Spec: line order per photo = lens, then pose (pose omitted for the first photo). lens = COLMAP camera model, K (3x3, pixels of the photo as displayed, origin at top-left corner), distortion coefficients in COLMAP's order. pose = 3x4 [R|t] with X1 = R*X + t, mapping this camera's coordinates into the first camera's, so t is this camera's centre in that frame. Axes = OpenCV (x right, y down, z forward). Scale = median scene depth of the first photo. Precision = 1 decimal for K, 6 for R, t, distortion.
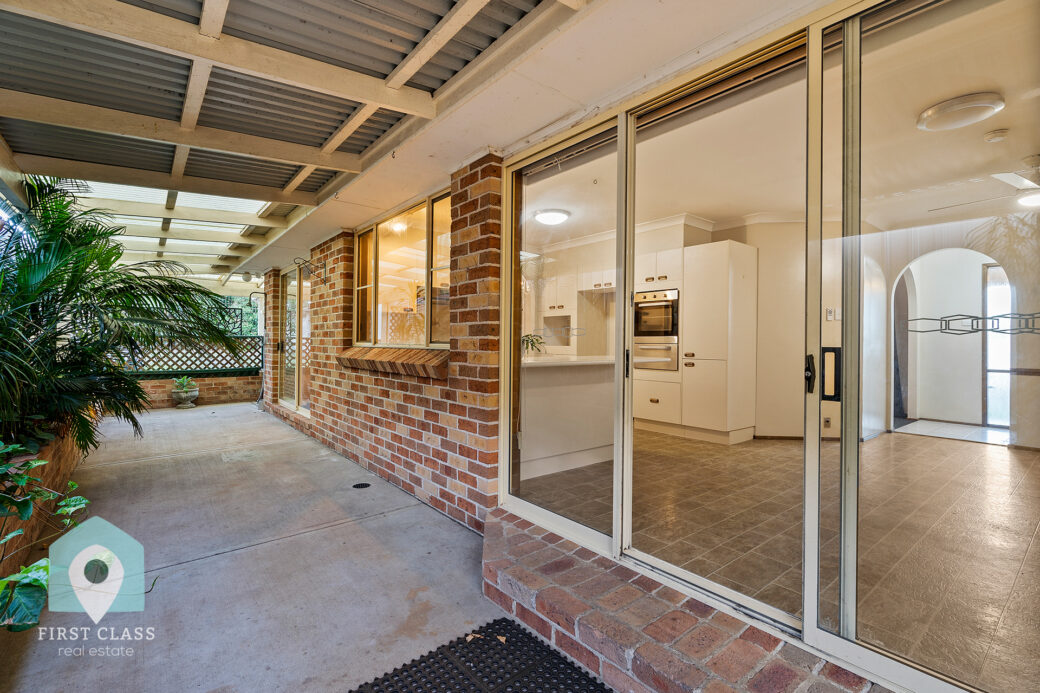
lens RADIAL K [[475.1, 0, 525.6], [0, 475.1, 342.5], [0, 0, 1]] dist [-0.005267, -0.001358]
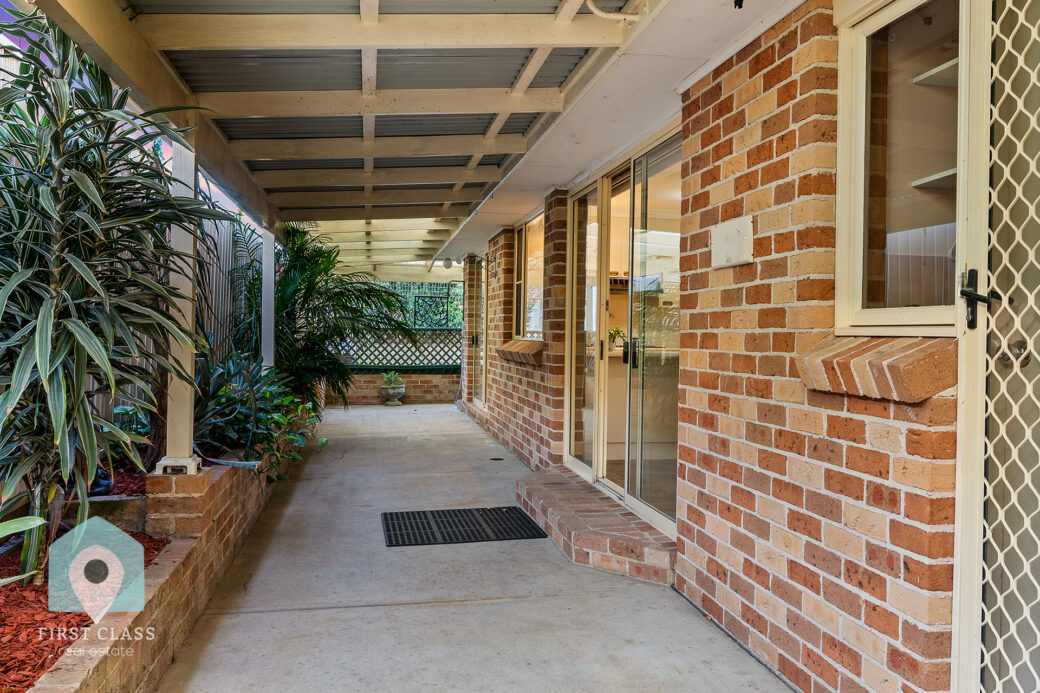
lens RADIAL K [[846.9, 0, 518.5], [0, 846.9, 344.0], [0, 0, 1]] dist [0.002986, 0.000056]
pose [[0.875569, 0.011951, -0.482946, 0.524289], [-0.009263, 0.999925, 0.007951, 0.003253], [0.483005, -0.002488, 0.875614, -0.588861]]
